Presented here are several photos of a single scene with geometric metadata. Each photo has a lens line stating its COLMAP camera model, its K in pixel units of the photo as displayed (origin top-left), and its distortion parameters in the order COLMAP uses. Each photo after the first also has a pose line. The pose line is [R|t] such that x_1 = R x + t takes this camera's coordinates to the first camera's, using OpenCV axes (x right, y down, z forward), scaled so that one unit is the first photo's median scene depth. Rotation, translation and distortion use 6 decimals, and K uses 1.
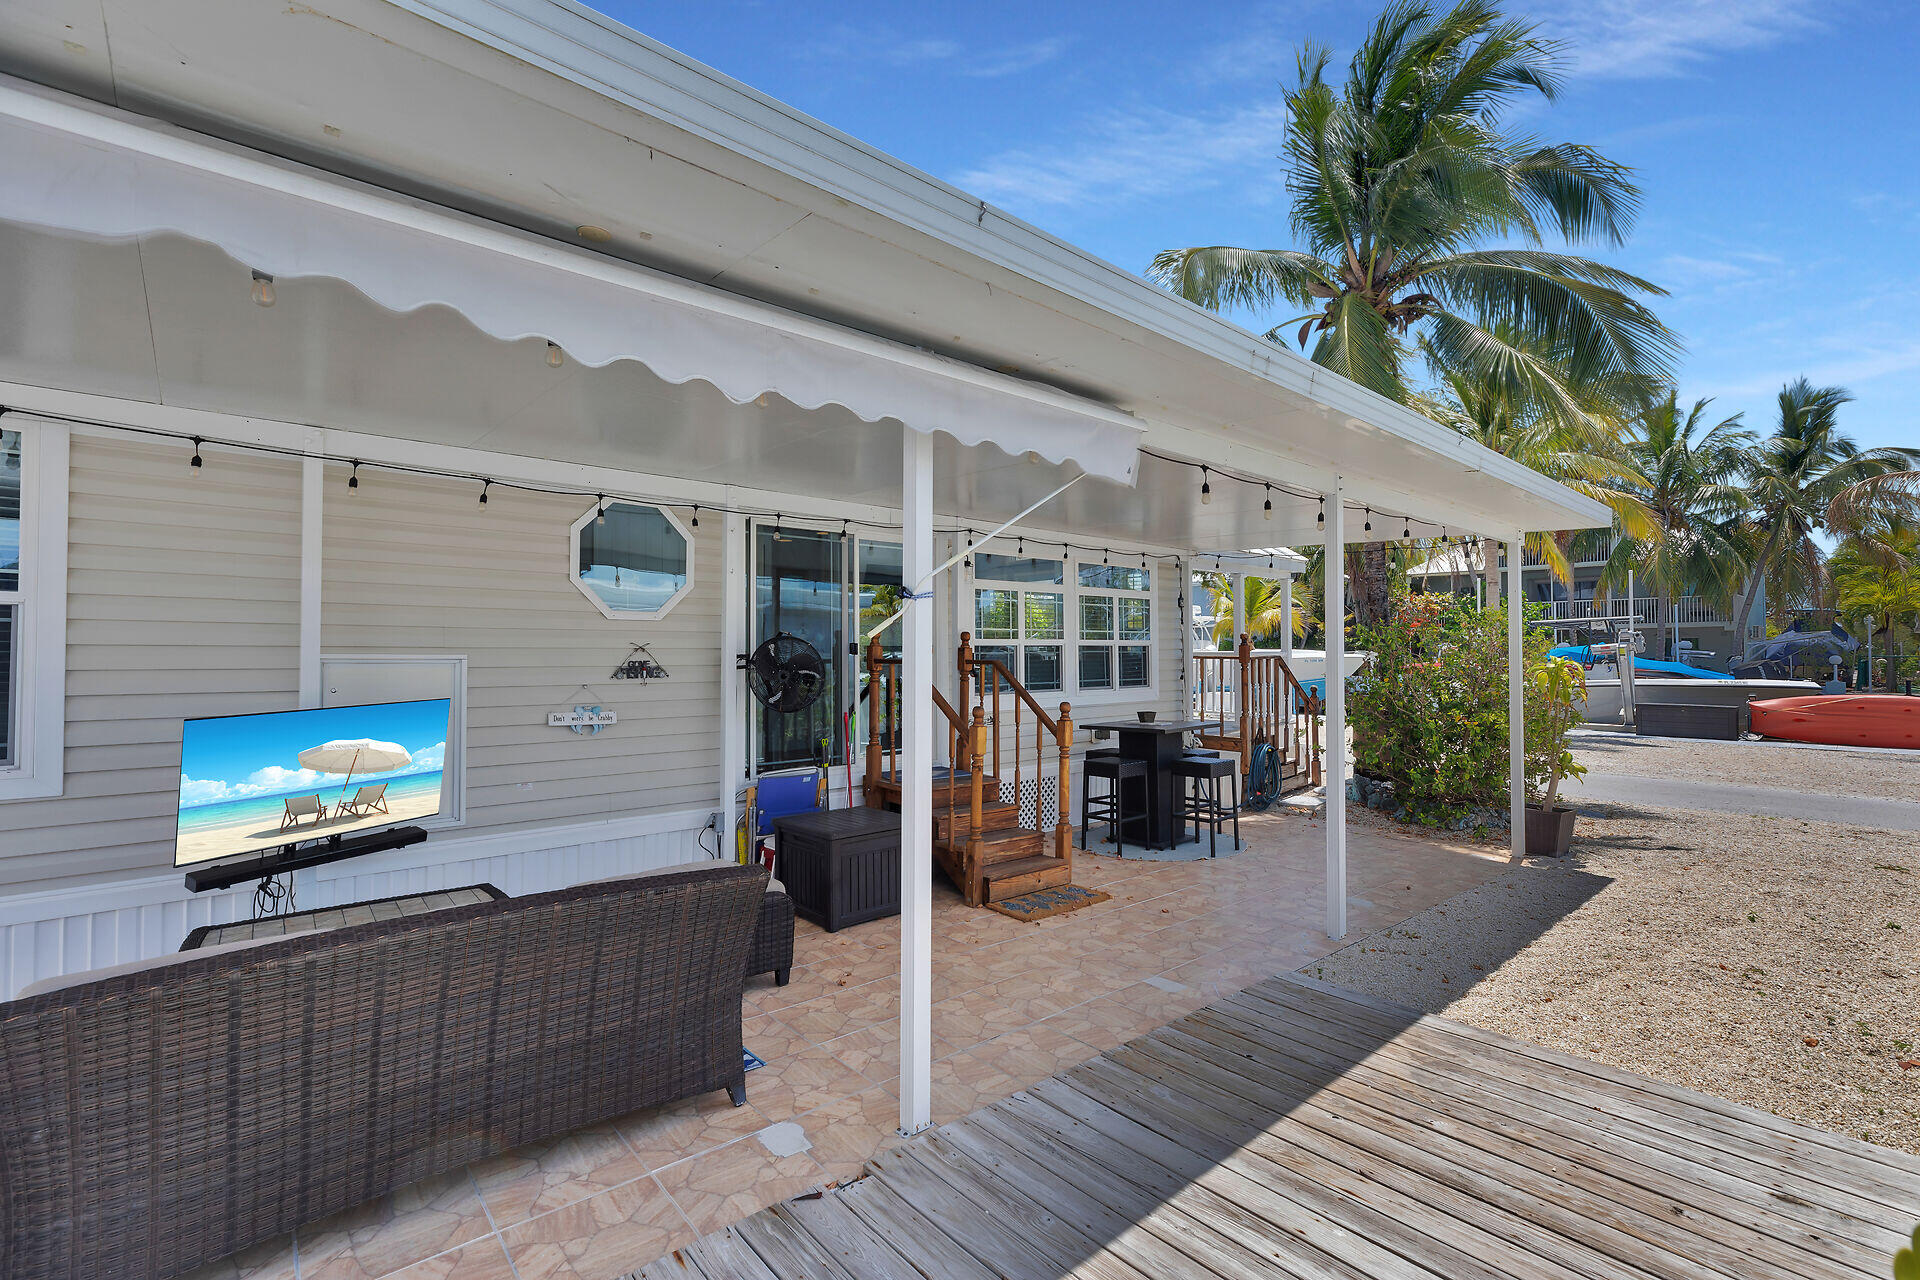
lens RADIAL K [[822.9, 0, 965.0], [0, 822.9, 640.3], [0, 0, 1]] dist [0.008582, -0.000239]
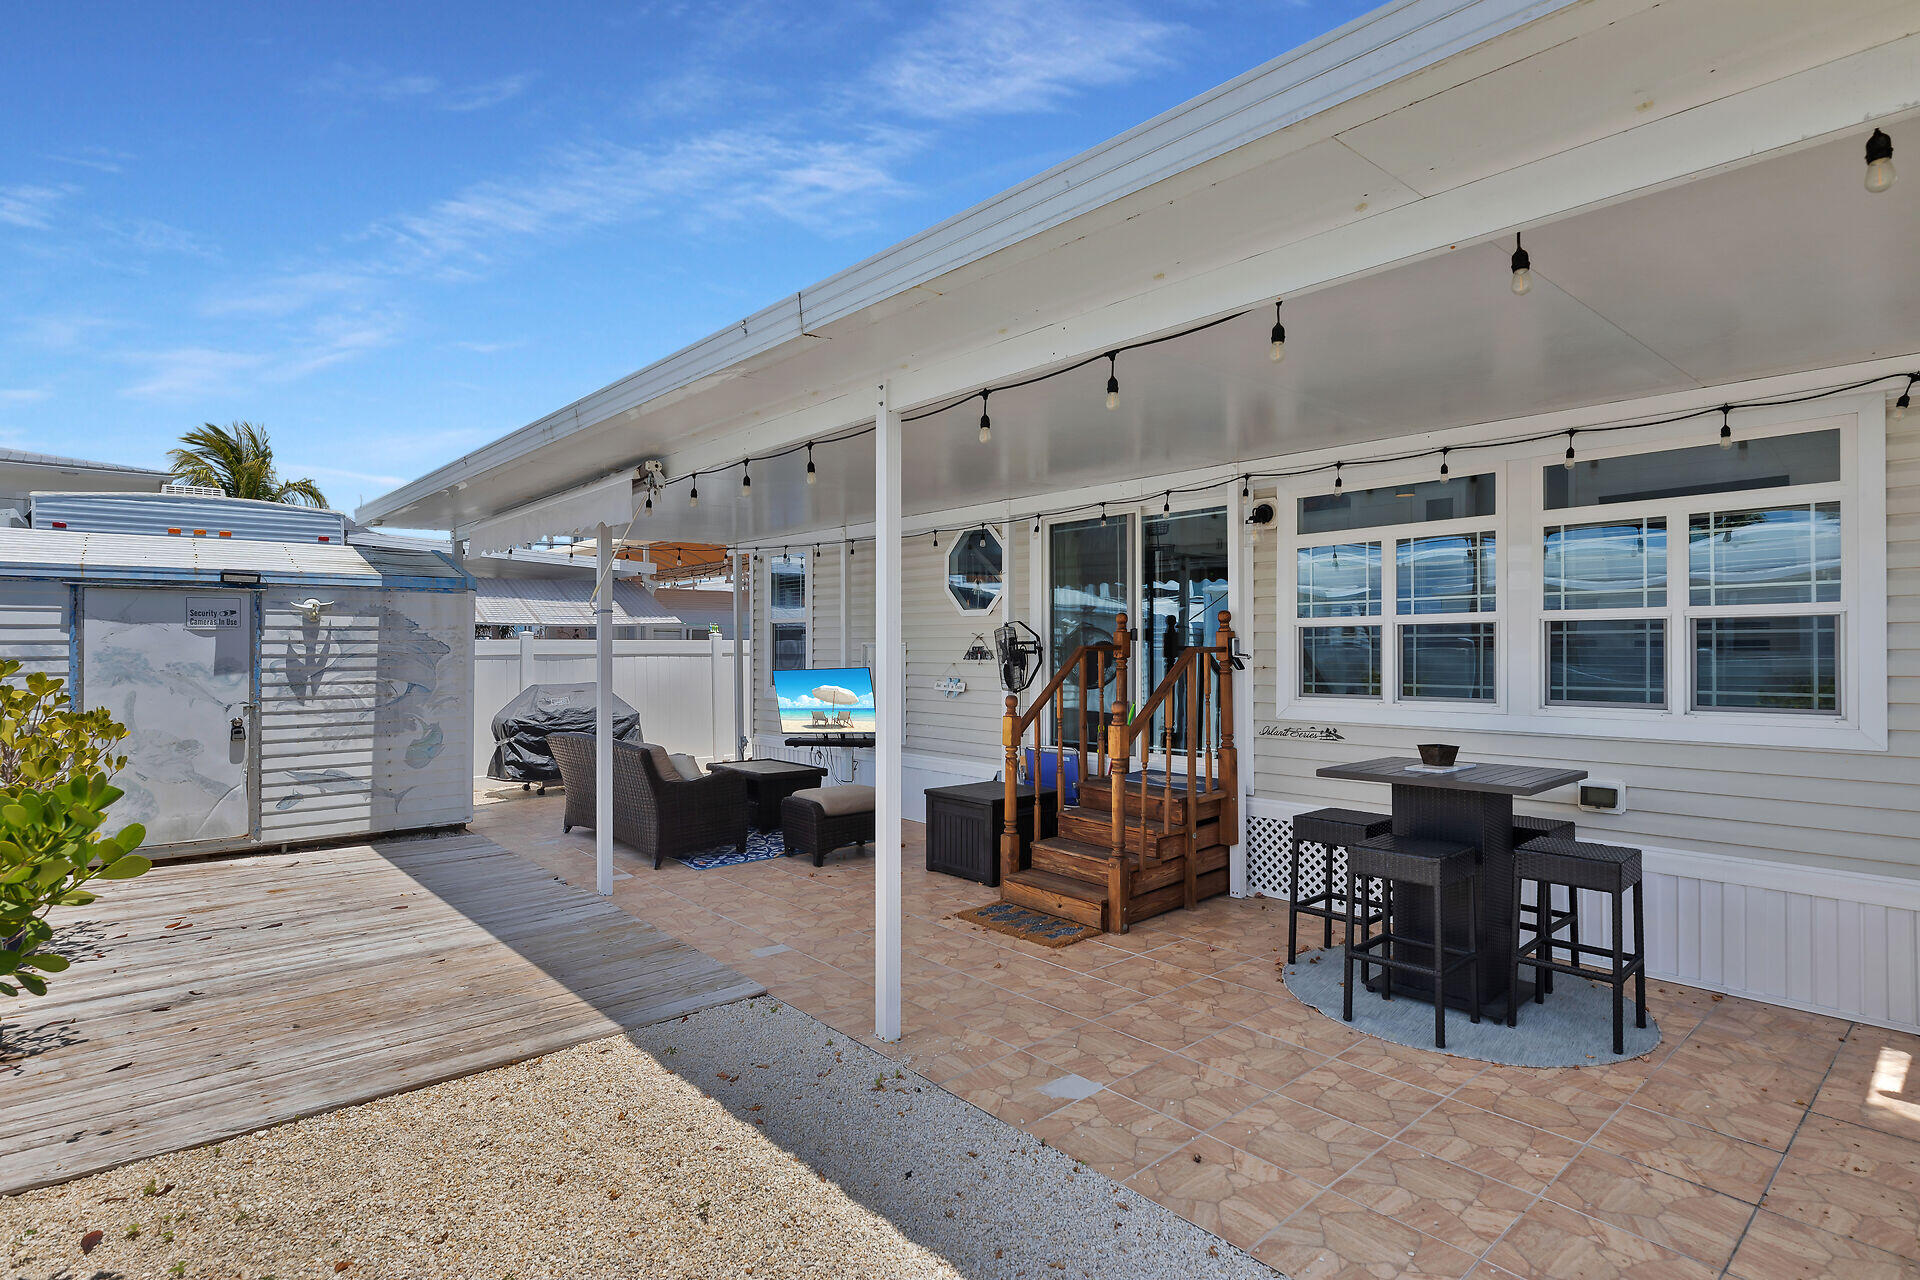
lens RADIAL K [[898.3, 0, 955.6], [0, 898.3, 659.2], [0, 0, 1]] dist [-0.002511, -0.000094]
pose [[0.059330, 0.016838, -0.998096, 1.077690], [0.020280, 0.999631, 0.018069, 0.018688], [0.998032, -0.021313, 0.058967, 0.900585]]
